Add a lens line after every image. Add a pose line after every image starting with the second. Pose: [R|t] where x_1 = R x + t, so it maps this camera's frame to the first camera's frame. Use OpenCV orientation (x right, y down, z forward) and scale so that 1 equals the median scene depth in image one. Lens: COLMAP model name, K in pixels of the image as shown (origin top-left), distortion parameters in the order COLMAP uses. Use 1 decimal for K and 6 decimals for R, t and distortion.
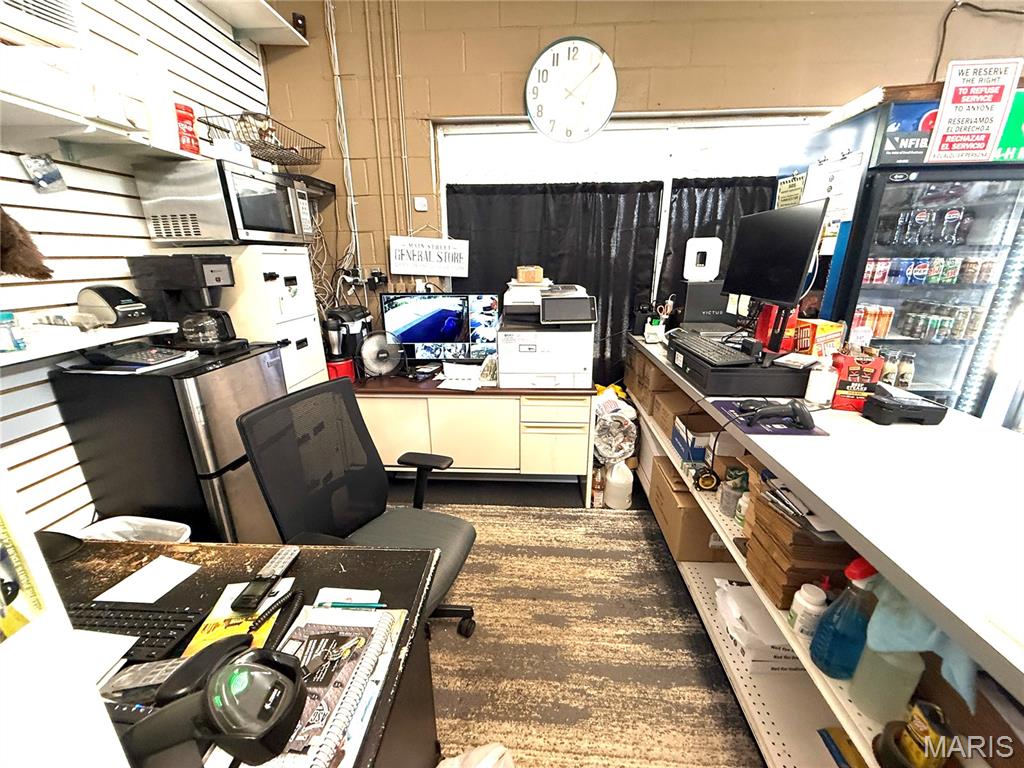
lens RADIAL K [[409.3, 0, 509.9], [0, 409.3, 386.5], [0, 0, 1]] dist [0.000313, -0.000177]
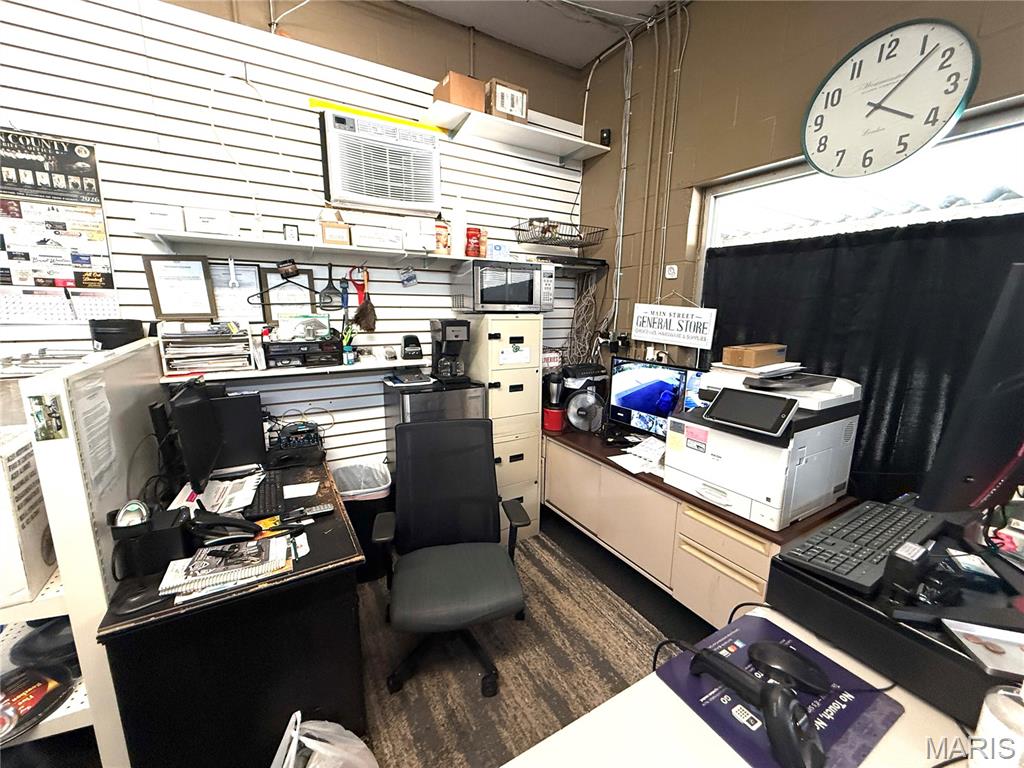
lens RADIAL K [[409.3, 0, 509.2], [0, 409.3, 385.9], [0, 0, 1]] dist [0.000313, -0.000177]
pose [[0.551857, 0.174627, -0.815451, 0.470055], [-0.269735, 0.962645, 0.023605, -0.124792], [0.789112, 0.206929, 0.578345, 0.229059]]
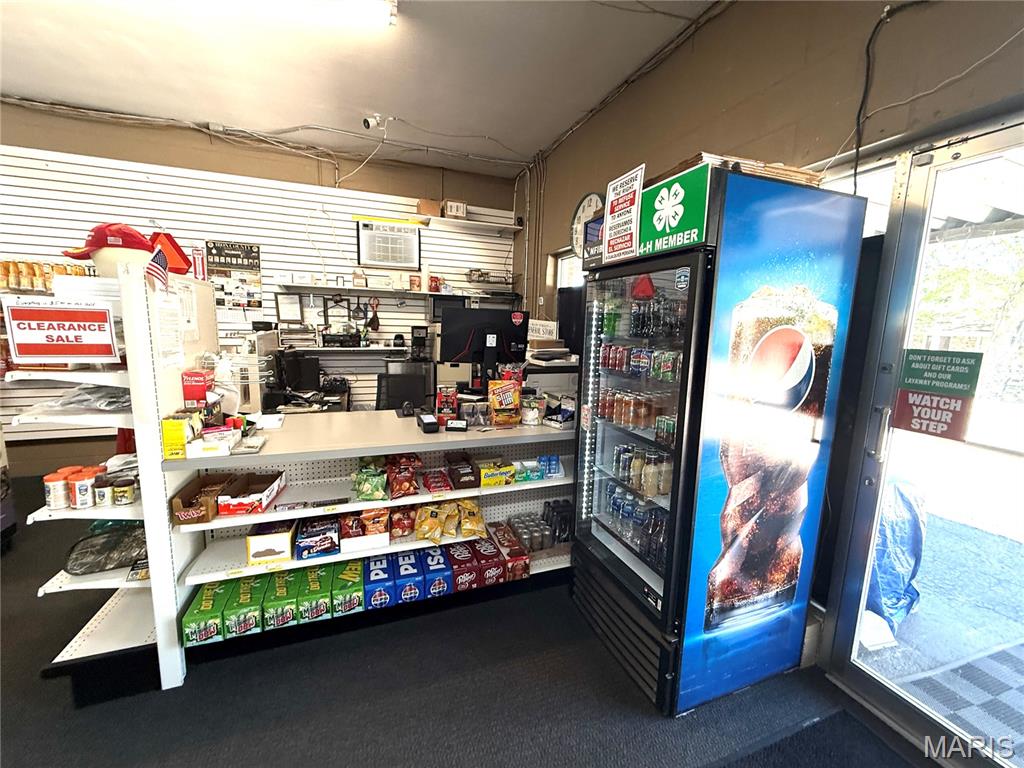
lens RADIAL K [[409.3, 0, 508.7], [0, 409.3, 387.2], [0, 0, 1]] dist [0.000313, -0.000177]
pose [[0.401978, 0.160160, -0.901533, 1.513736], [-0.309539, 0.950387, 0.030821, -0.139627], [0.861742, 0.266671, 0.431610, 0.295162]]
